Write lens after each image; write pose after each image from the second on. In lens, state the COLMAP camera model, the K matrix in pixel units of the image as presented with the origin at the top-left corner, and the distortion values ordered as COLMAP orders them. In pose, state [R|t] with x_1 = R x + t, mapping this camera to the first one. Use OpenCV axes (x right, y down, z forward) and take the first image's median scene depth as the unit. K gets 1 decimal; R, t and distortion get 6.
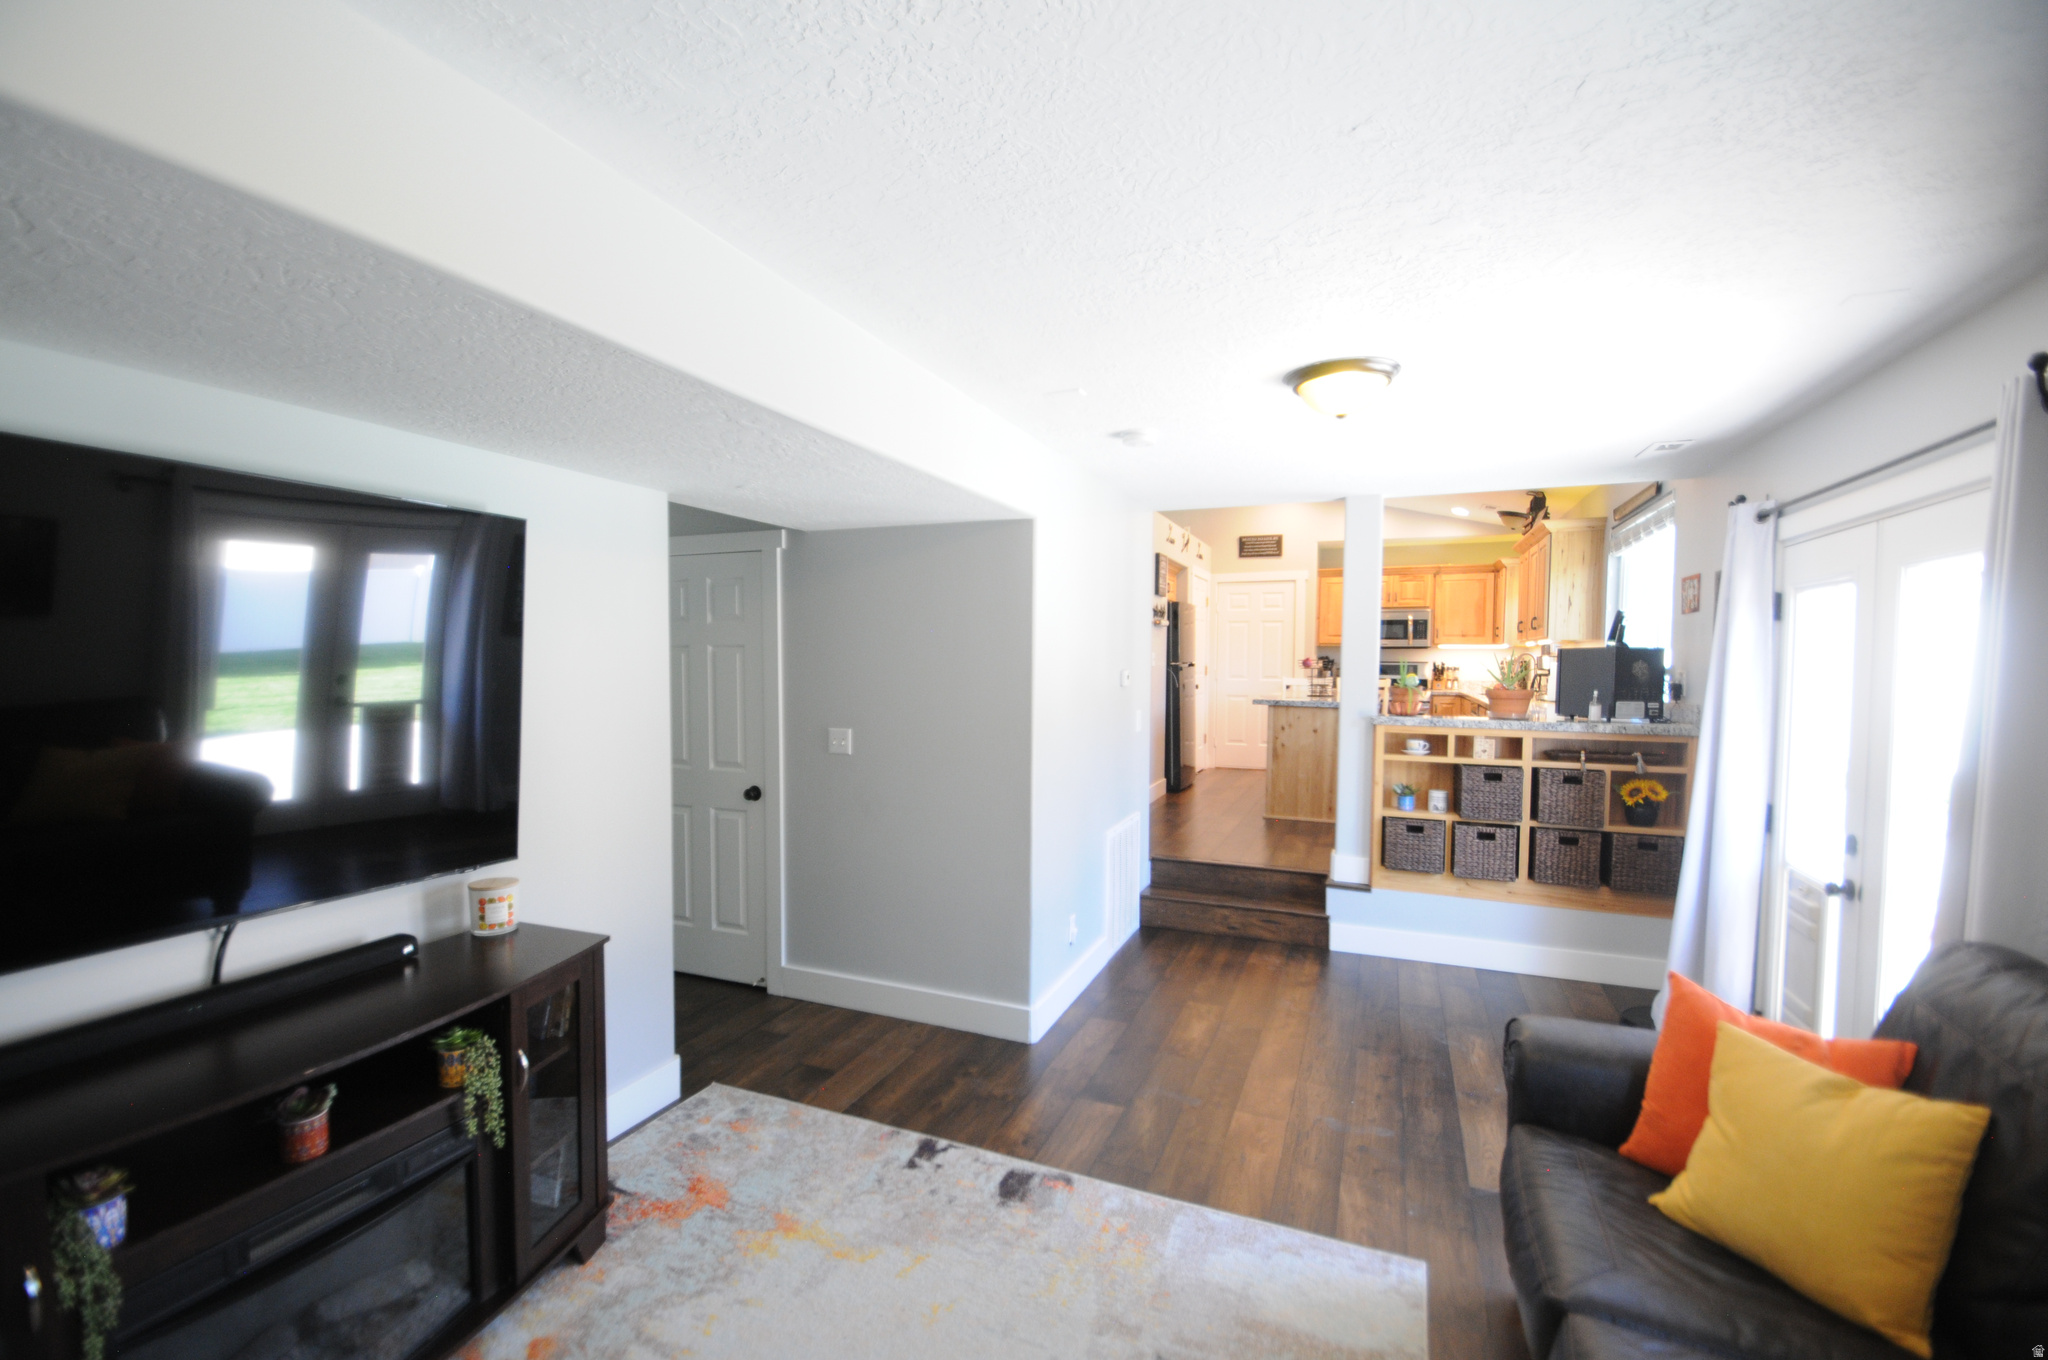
lens RADIAL K [[890.2, 0, 996.5], [0, 890.2, 698.7], [0, 0, 1]] dist [0.003429, -0.011125]
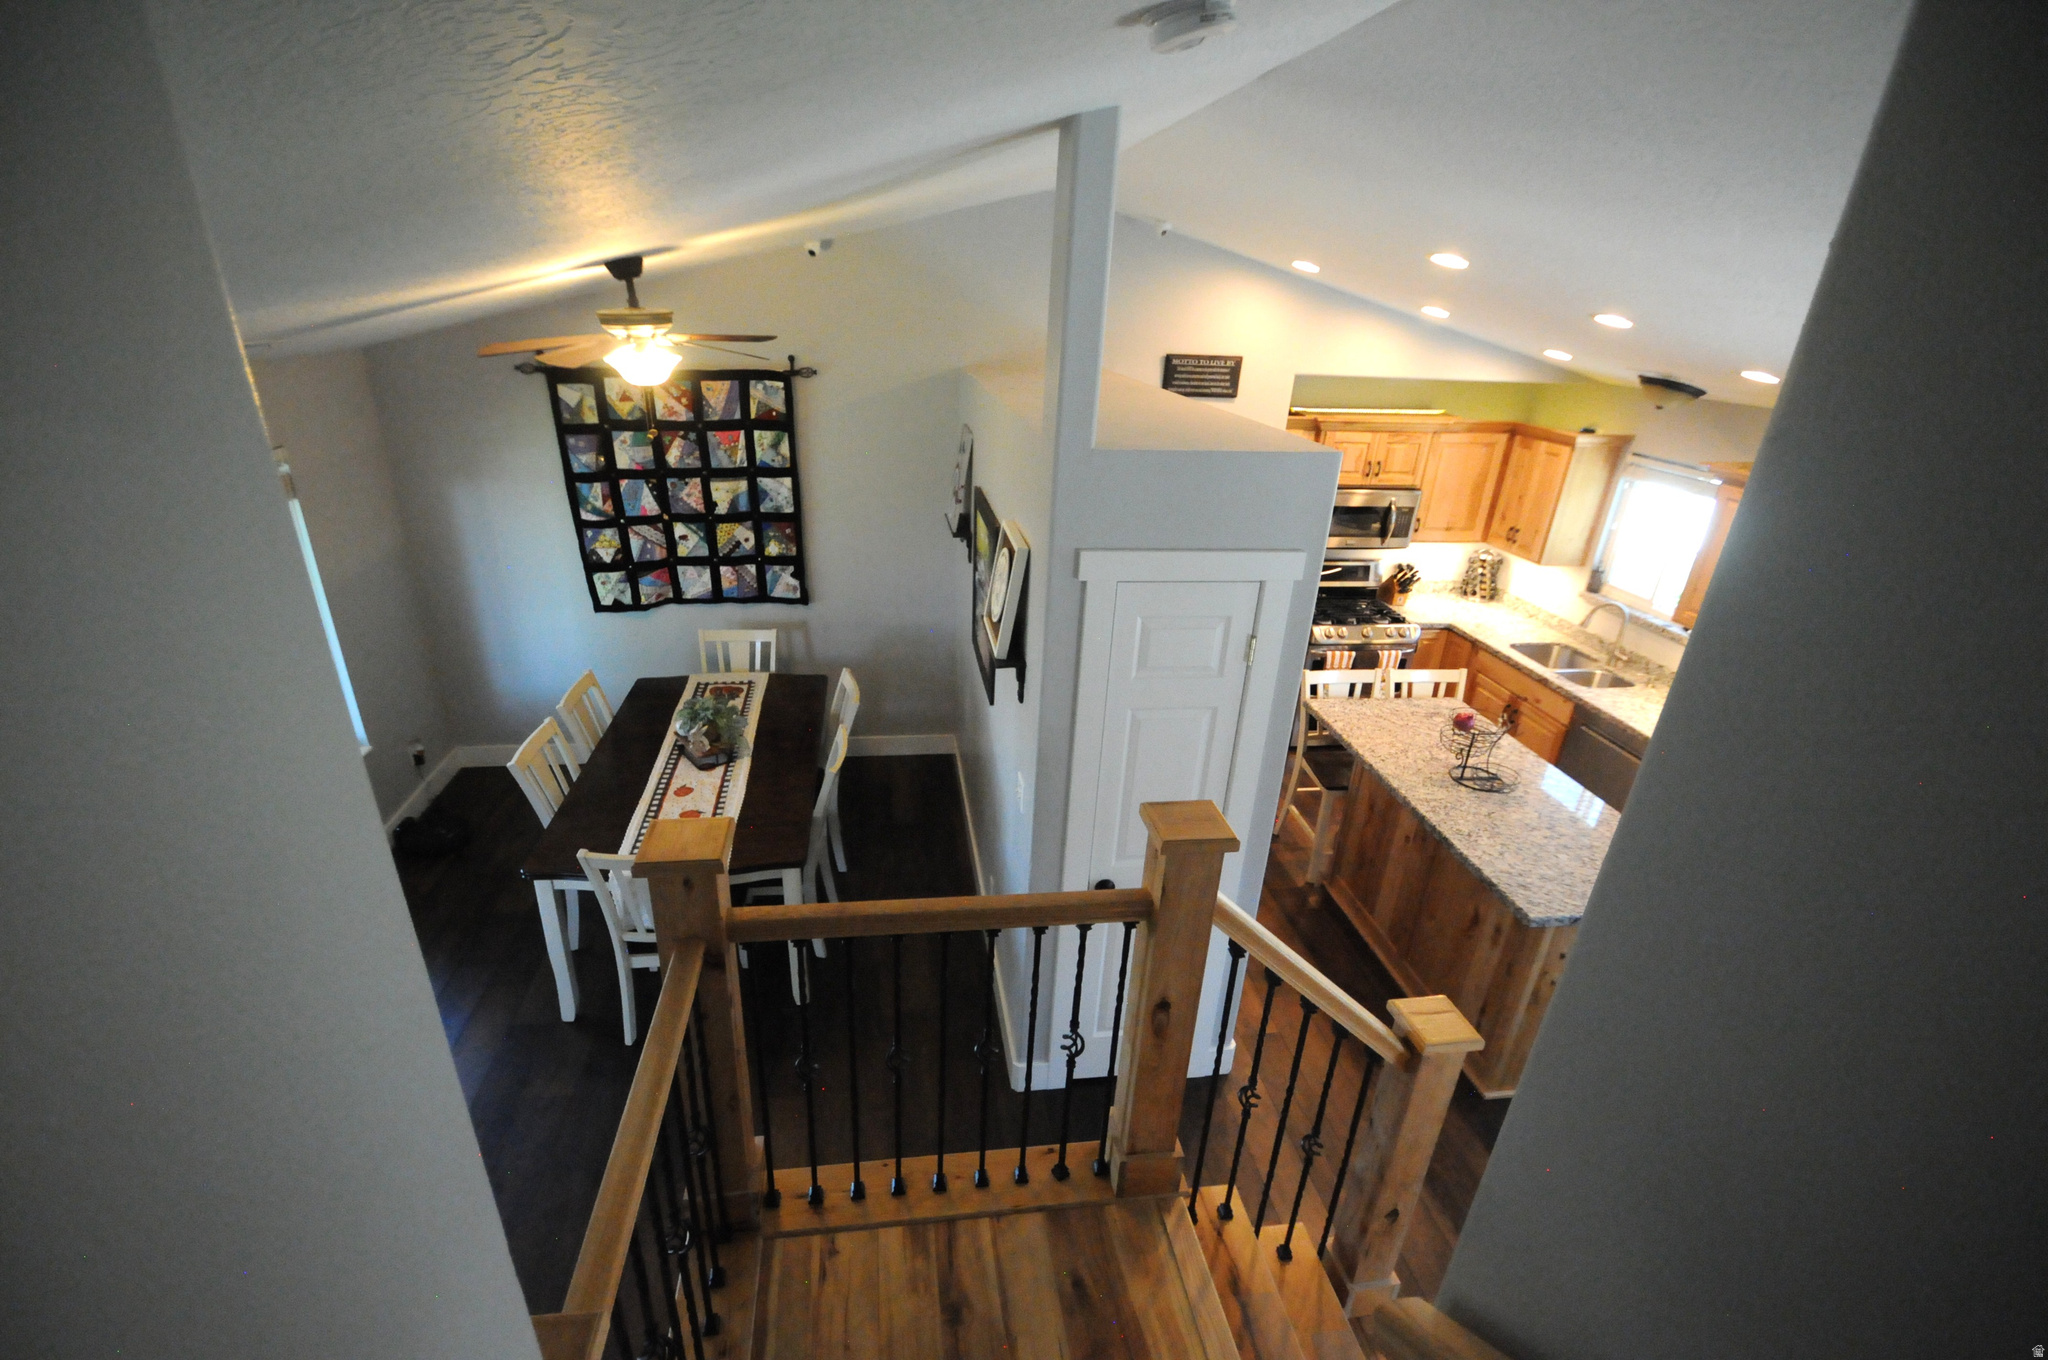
lens RADIAL K [[890.2, 0, 1010.7], [0, 890.2, 696.8], [0, 0, 1]] dist [0.003429, -0.011125]
pose [[0.851274, -0.194963, 0.487157, -0.204732], [-0.008977, 0.922863, 0.385023, -0.402635], [-0.524645, -0.332133, 0.783859, 1.167490]]
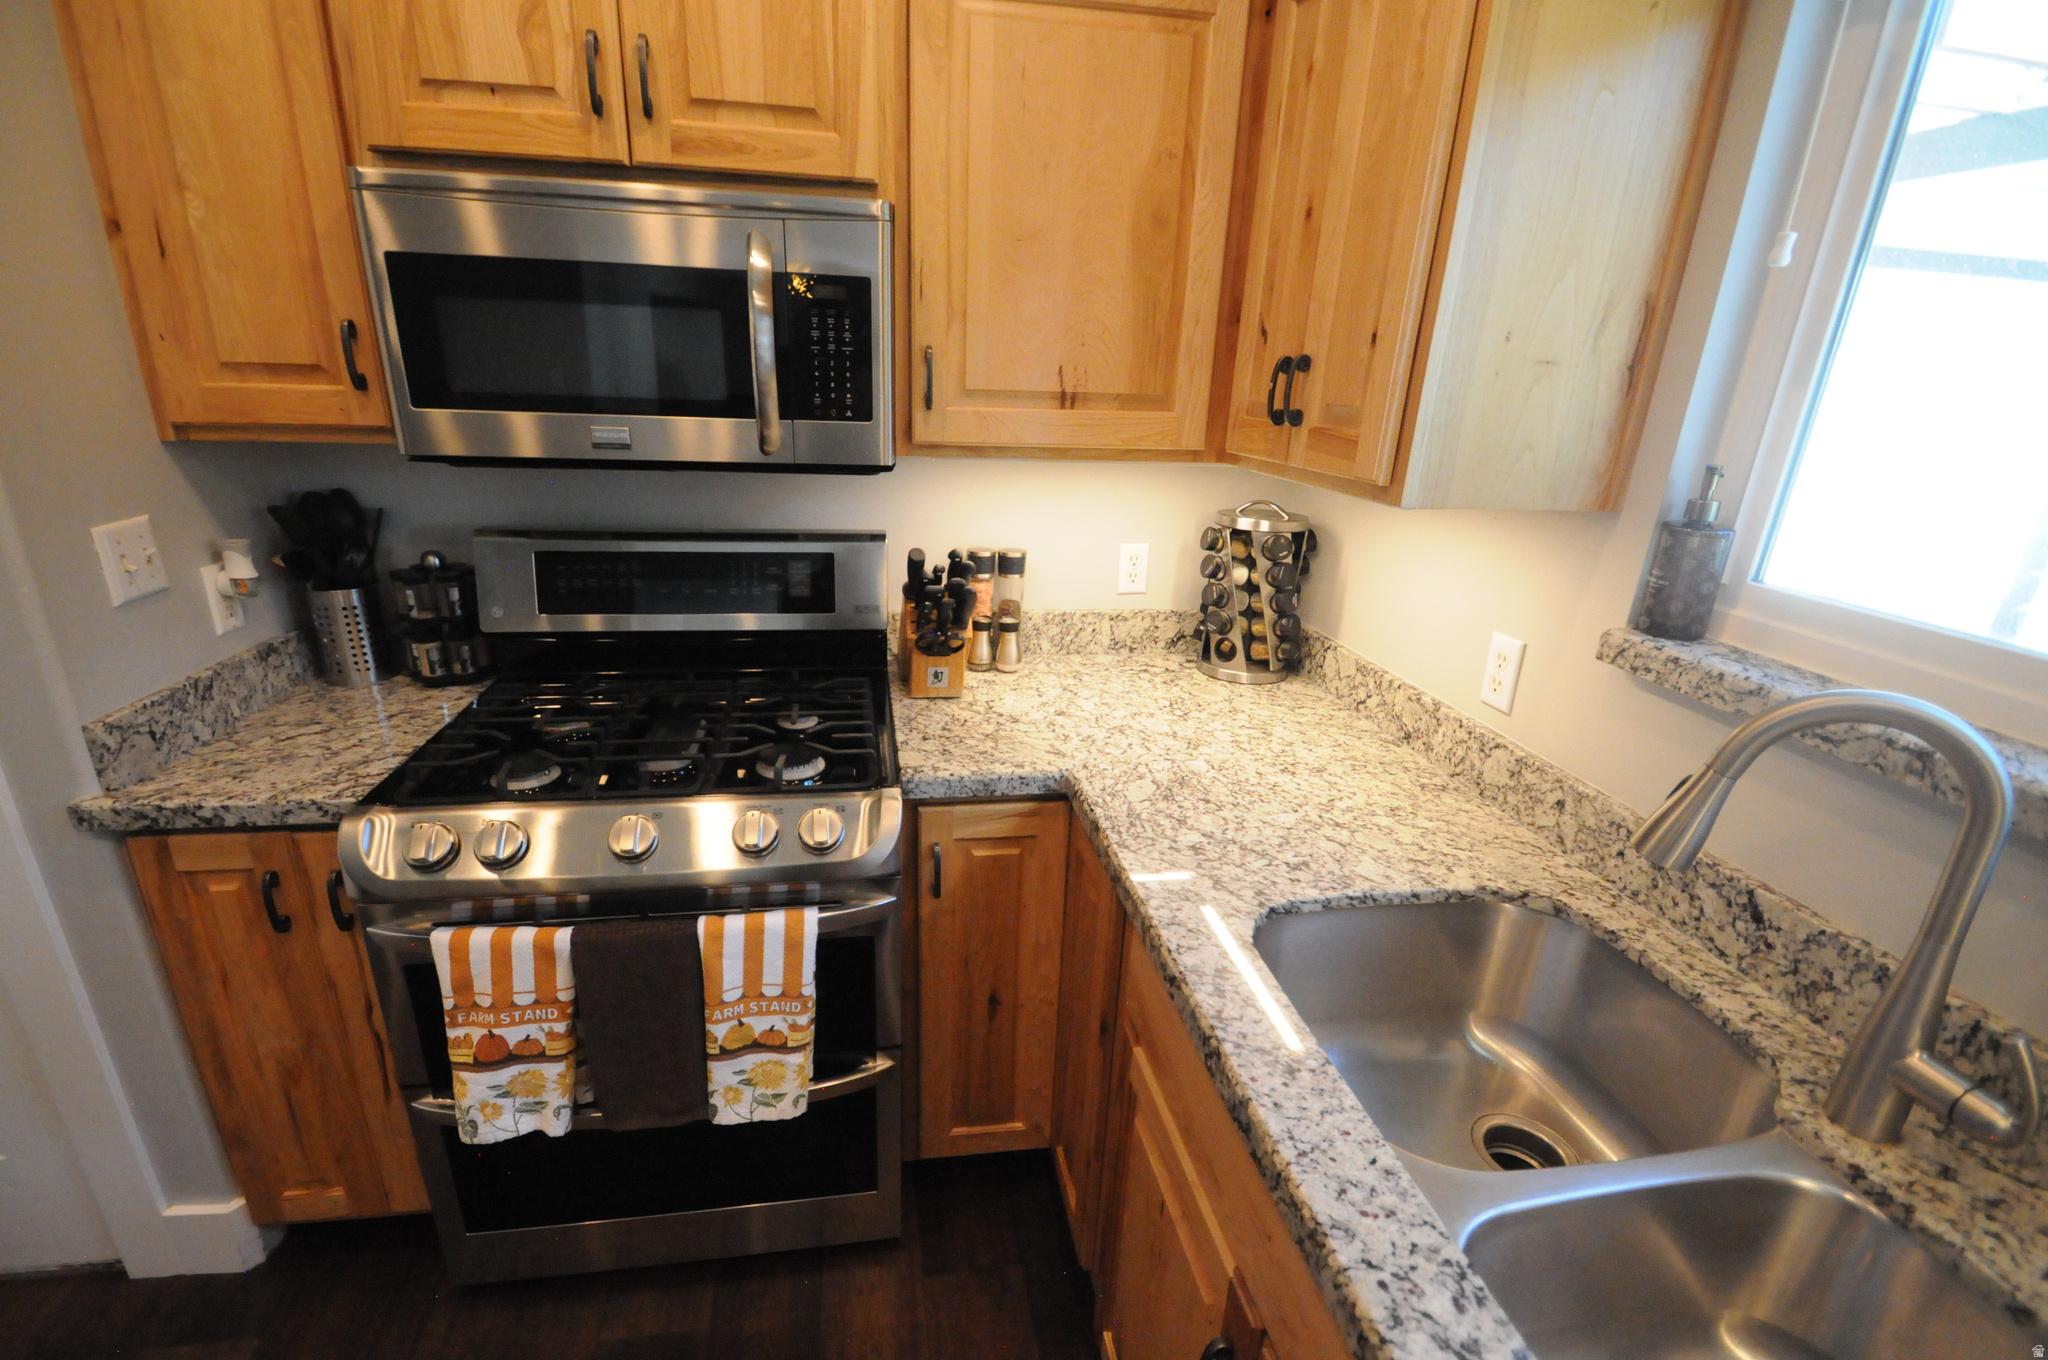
lens RADIAL K [[890.2, 0, 1012.4], [0, 890.2, 695.0], [0, 0, 1]] dist [0.003429, -0.011125]
pose [[0.835558, -0.164724, 0.524126, 0.805002], [-0.008110, 0.950192, 0.311558, -0.134826], [-0.549342, -0.264576, 0.792605, 1.649503]]
